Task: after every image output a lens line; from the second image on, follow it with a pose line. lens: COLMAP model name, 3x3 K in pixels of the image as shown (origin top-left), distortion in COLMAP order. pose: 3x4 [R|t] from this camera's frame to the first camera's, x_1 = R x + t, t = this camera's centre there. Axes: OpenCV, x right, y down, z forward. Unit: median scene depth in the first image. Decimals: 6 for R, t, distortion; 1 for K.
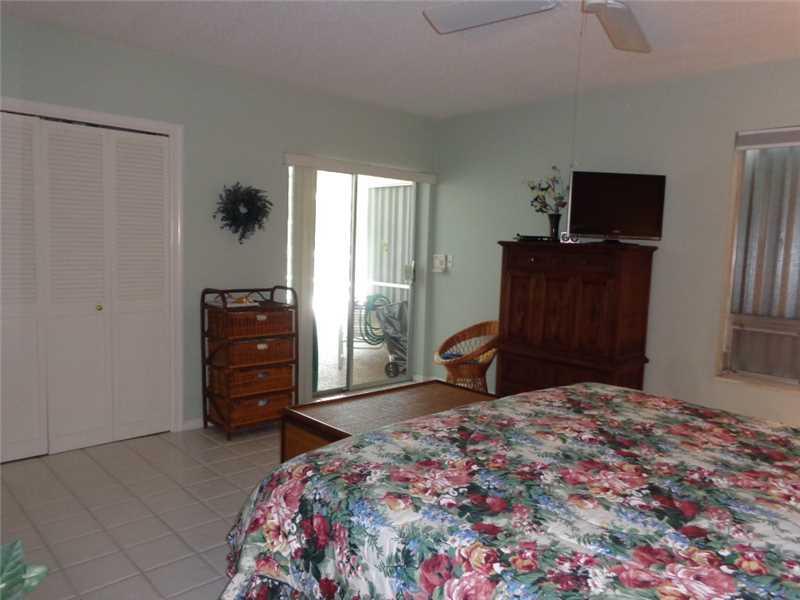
lens RADIAL K [[594.6, 0, 406.8], [0, 594.6, 298.1], [0, 0, 1]] dist [-0.003820, 0.000018]
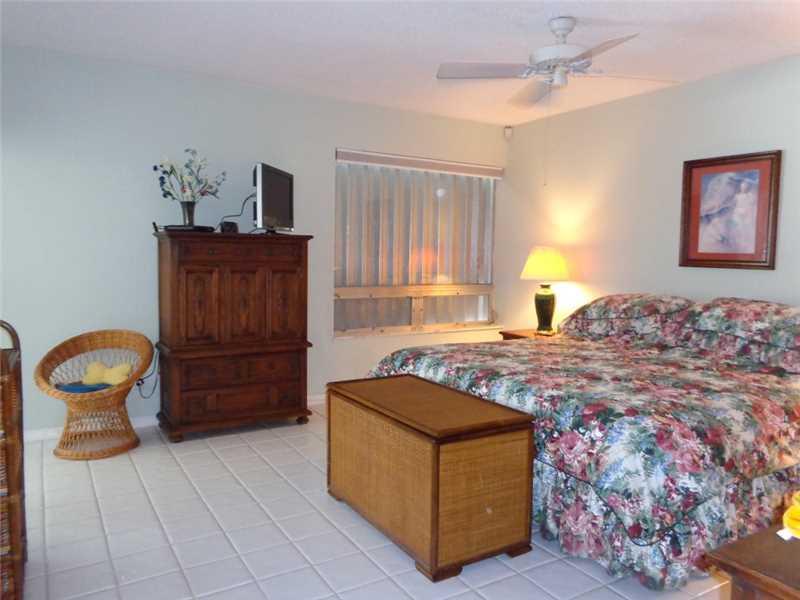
lens RADIAL K [[594.6, 0, 406.8], [0, 594.6, 298.1], [0, 0, 1]] dist [-0.003820, 0.000018]
pose [[0.211242, -0.112415, 0.970948, -0.660491], [0.076698, 0.992208, 0.098190, -0.063825], [-0.974420, 0.053728, 0.218218, 0.535589]]
